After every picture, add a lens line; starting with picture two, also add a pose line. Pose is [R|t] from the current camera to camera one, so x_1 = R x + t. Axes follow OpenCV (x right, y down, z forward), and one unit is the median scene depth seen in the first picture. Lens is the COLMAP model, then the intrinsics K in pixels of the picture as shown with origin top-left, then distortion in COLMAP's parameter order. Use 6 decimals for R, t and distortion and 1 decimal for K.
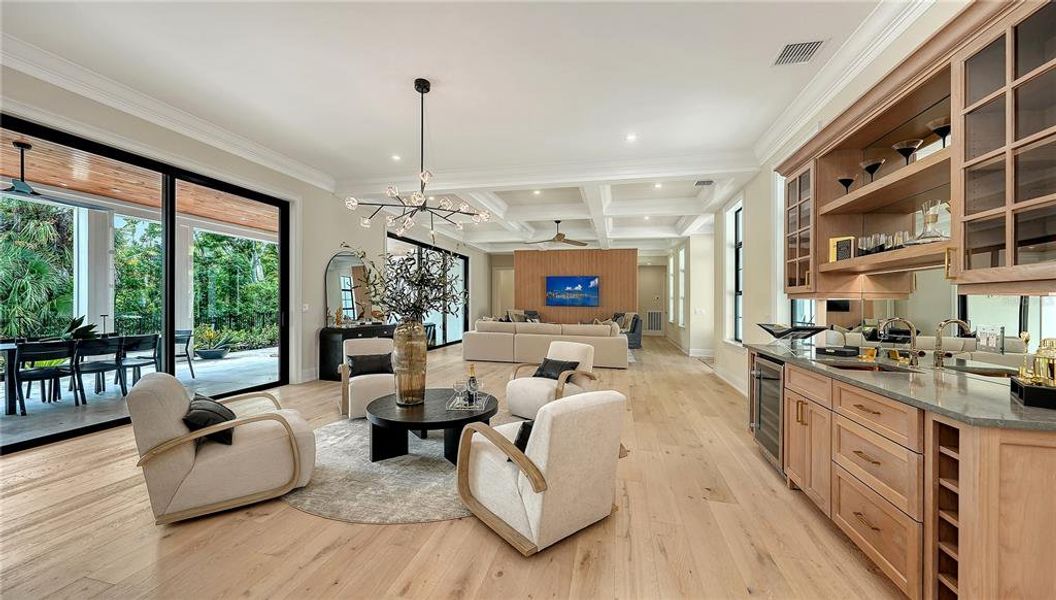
lens RADIAL K [[382.3, 0, 528.0], [0, 382.3, 300.0], [0, 0, 1]] dist [-0.000096, -0.000025]
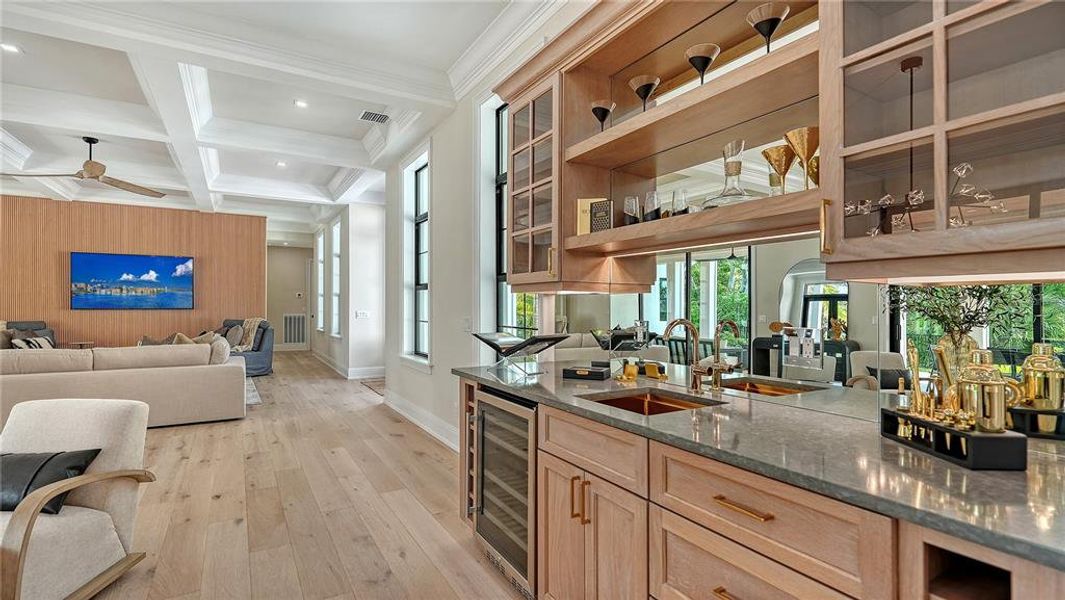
lens RADIAL K [[487.3, 0, 522.9], [0, 487.3, 290.0], [0, 0, 1]] dist [-0.000590, -0.000212]
pose [[0.725855, 0.006962, 0.687812, 0.078143], [0.005014, 0.999869, -0.015411, 0.003358], [-0.687829, 0.014635, 0.725725, 0.238628]]
